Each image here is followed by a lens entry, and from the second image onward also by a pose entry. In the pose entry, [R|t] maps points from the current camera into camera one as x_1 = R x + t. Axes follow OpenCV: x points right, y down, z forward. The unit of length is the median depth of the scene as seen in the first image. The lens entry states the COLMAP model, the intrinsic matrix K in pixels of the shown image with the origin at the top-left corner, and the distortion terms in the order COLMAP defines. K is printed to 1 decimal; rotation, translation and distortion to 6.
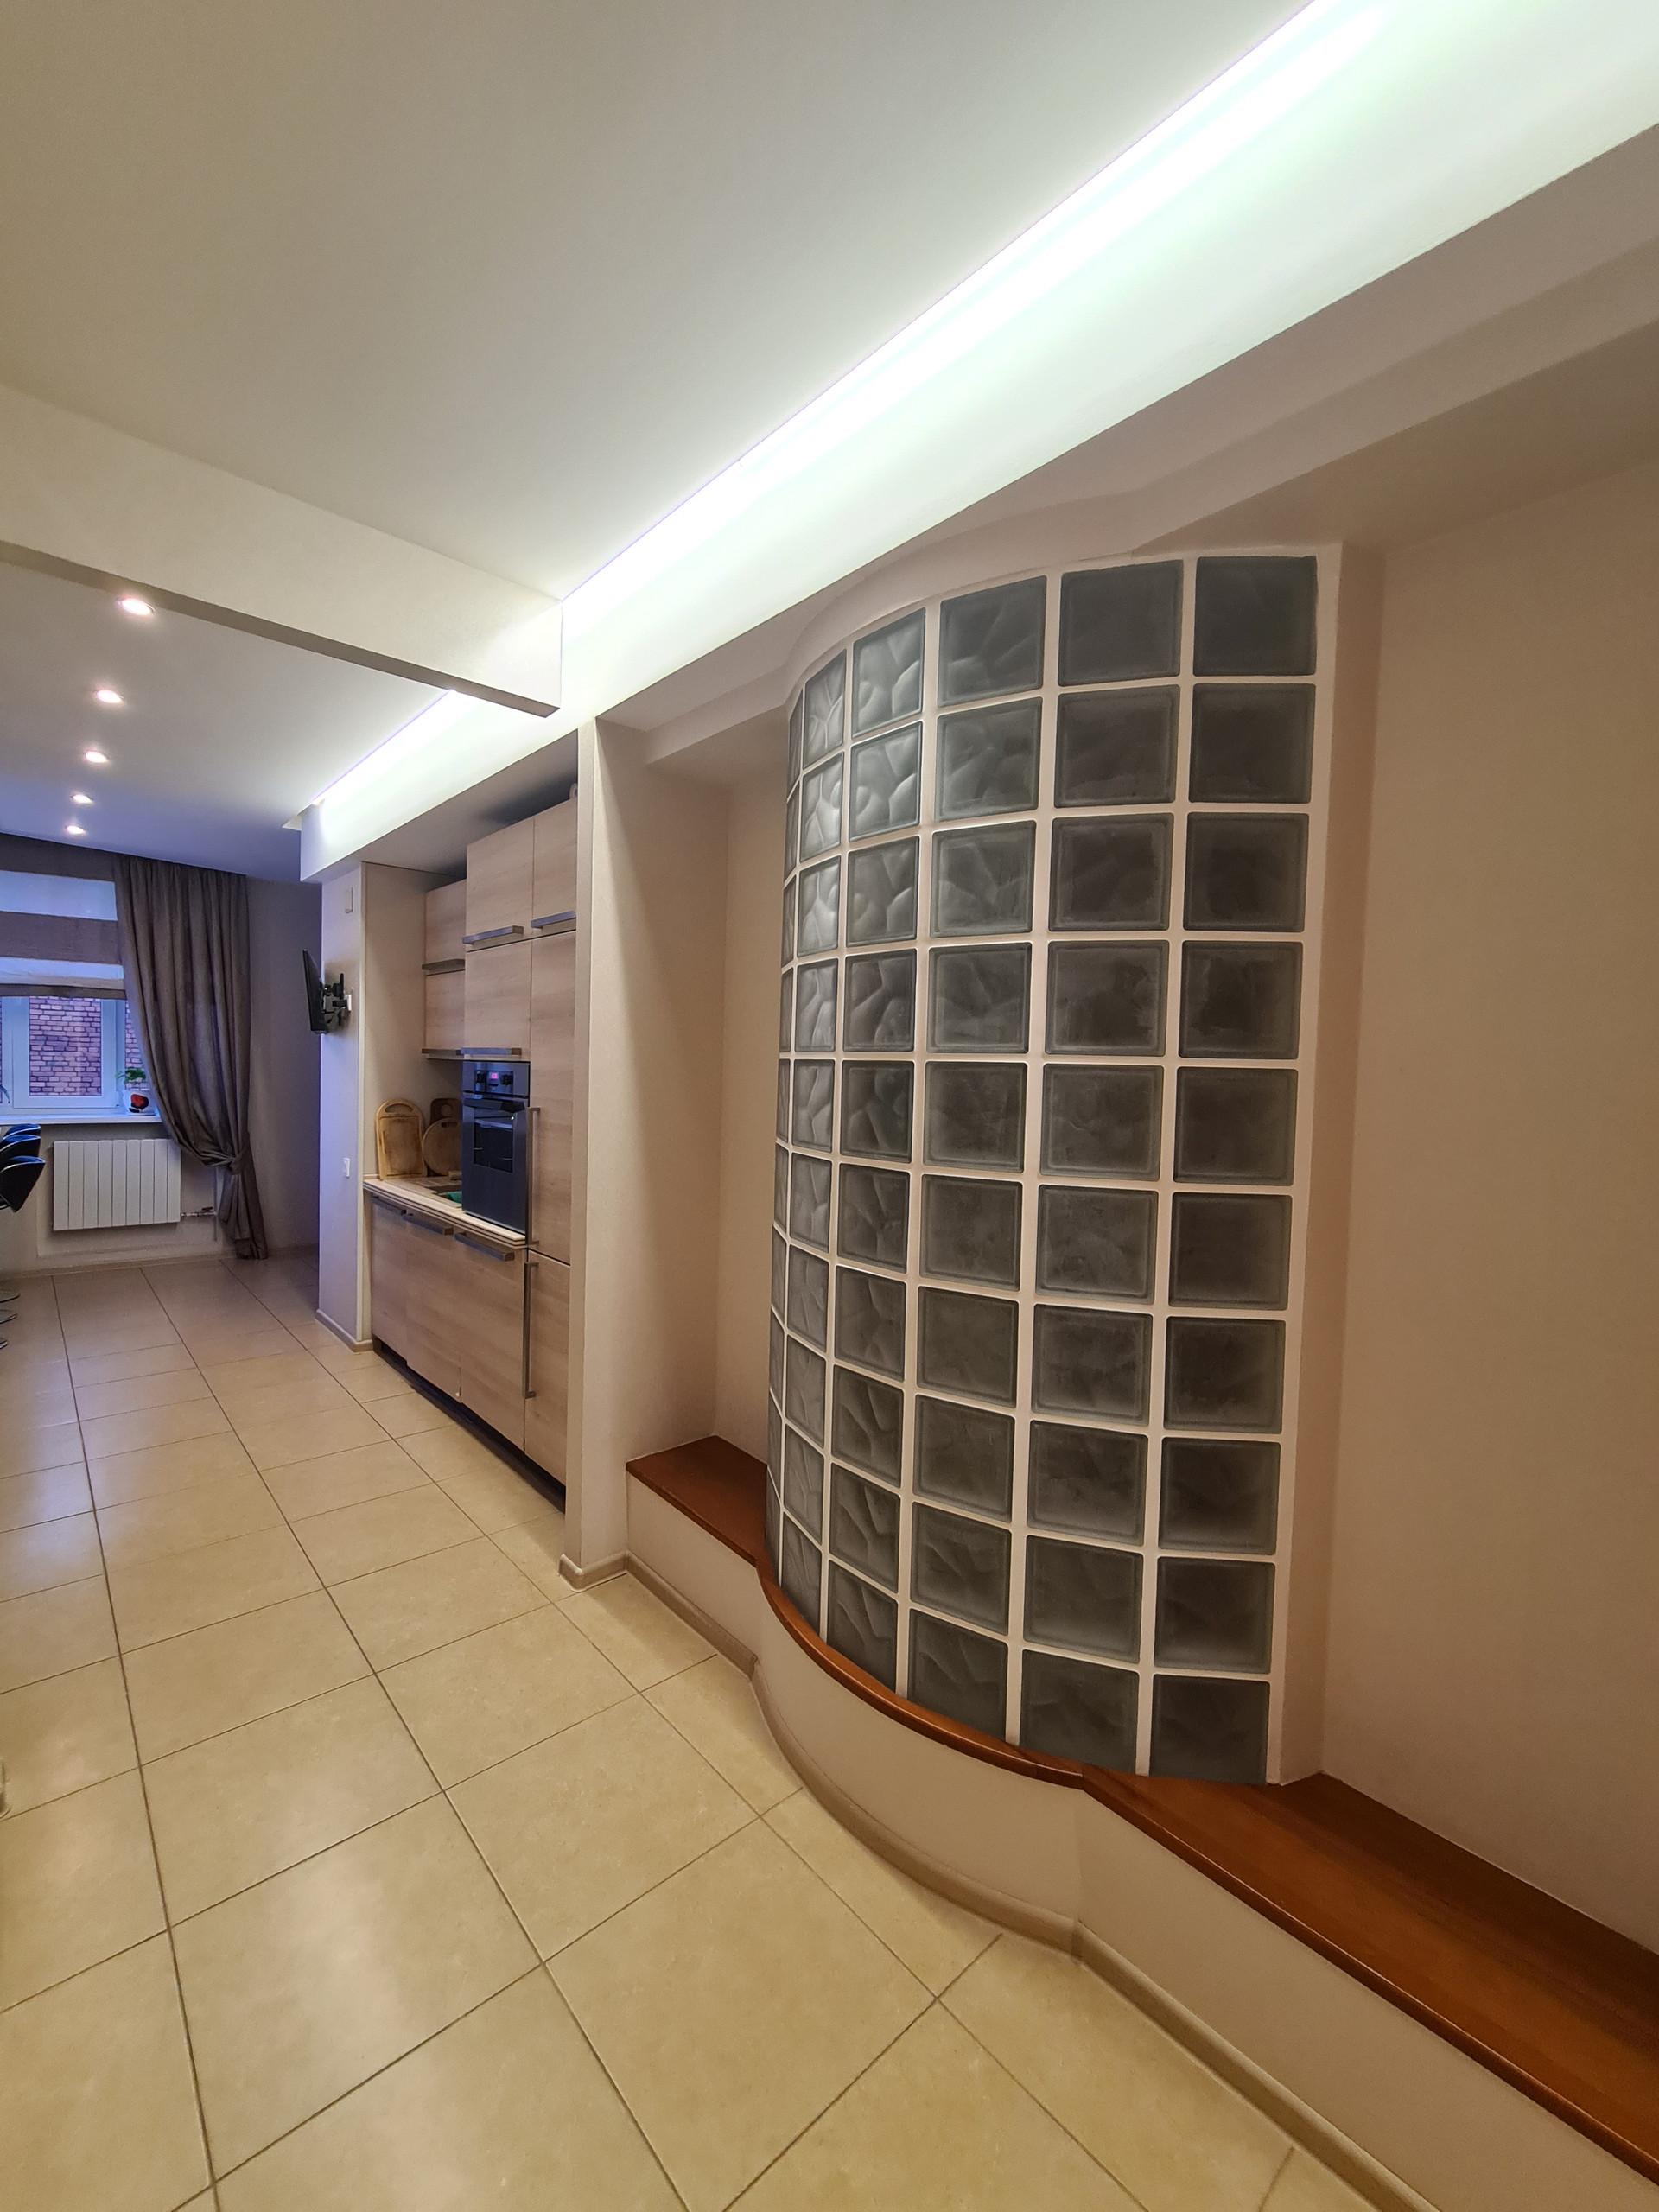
lens RADIAL K [[908.6, 0, 806.9], [0, 908.6, 1103.0], [0, 0, 1]] dist [-0.002996, 0.000822]
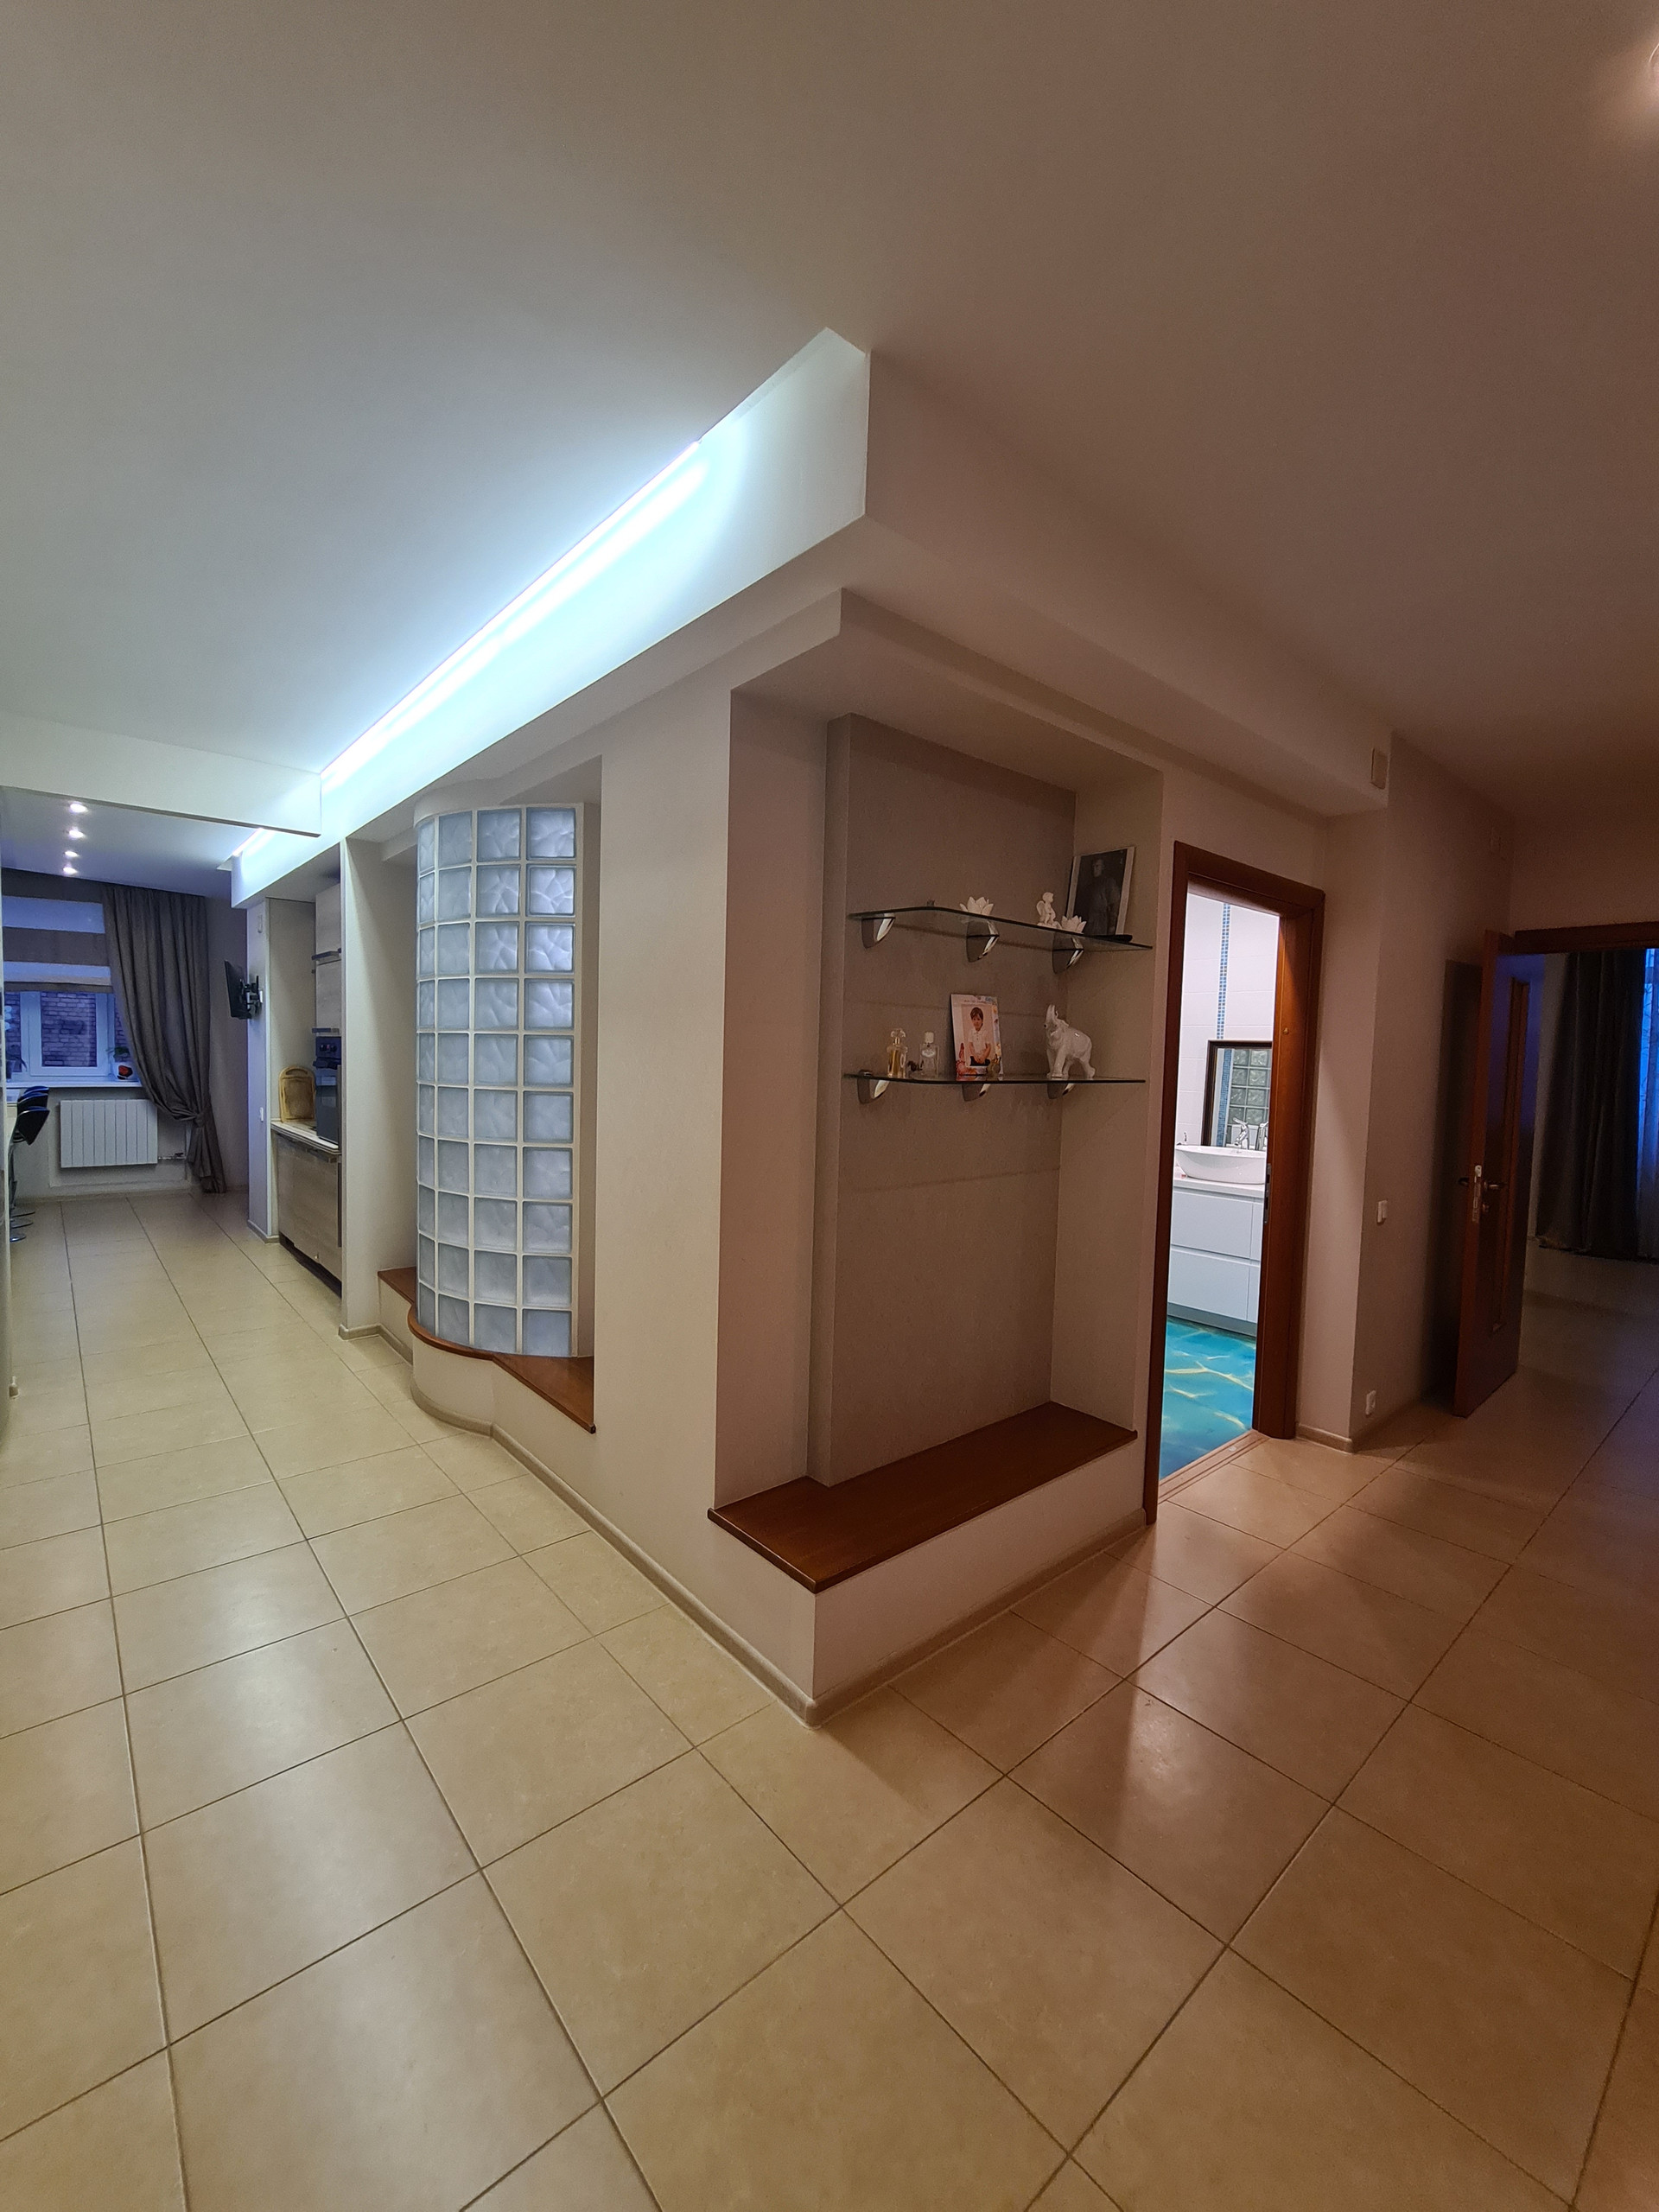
lens RADIAL K [[908.6, 0, 806.9], [0, 908.6, 1103.0], [0, 0, 1]] dist [-0.002996, 0.000822]
pose [[0.999832, 0.000513, -0.018307, 0.524674], [-0.000187, 0.999841, 0.017805, 0.040724], [0.018314, -0.017798, 0.999674, -0.562226]]
